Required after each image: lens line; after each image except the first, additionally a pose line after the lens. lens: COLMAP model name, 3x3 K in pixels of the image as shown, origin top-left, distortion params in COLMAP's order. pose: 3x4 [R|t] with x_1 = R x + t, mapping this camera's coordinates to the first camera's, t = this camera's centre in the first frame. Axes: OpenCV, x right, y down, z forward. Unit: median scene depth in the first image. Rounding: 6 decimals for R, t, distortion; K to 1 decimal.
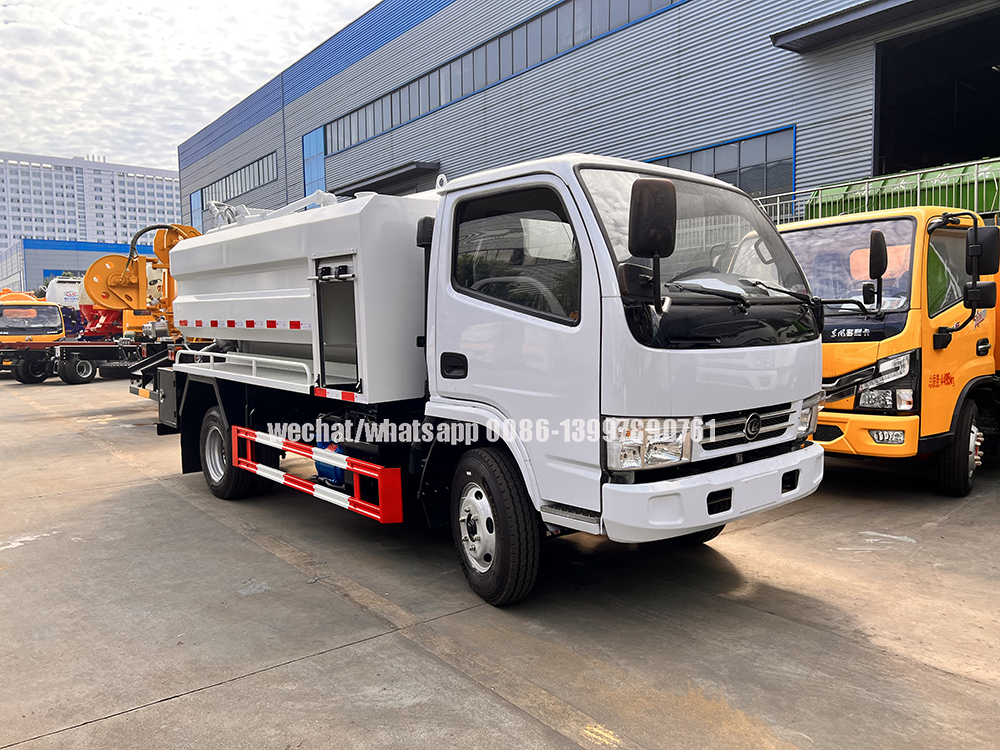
lens RADIAL K [[750.9, 0, 509.4], [0, 750.9, 380.3], [0, 0, 1]] dist [0.052666, -0.054912]
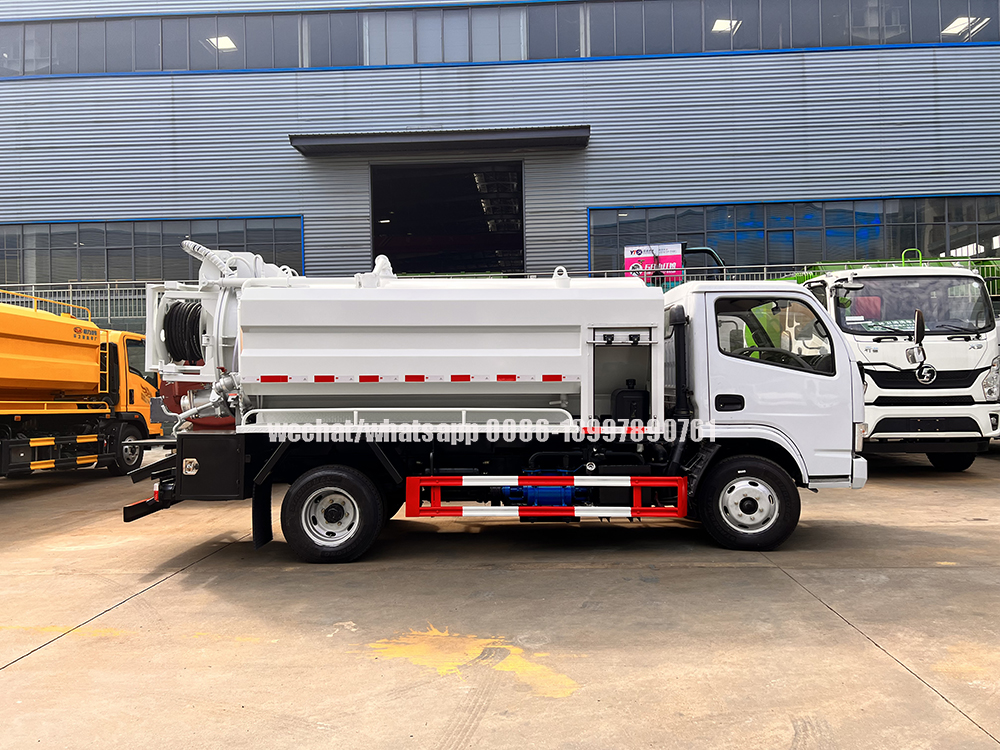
lens RADIAL K [[750.9, 0, 497.7], [0, 750.9, 372.1], [0, 0, 1]] dist [0.052666, -0.054912]
pose [[0.657042, 0.014043, 0.753723, -1.297234], [0.063126, 0.995290, -0.073573, 0.000884], [-0.751206, 0.095920, 0.653061, 0.274775]]
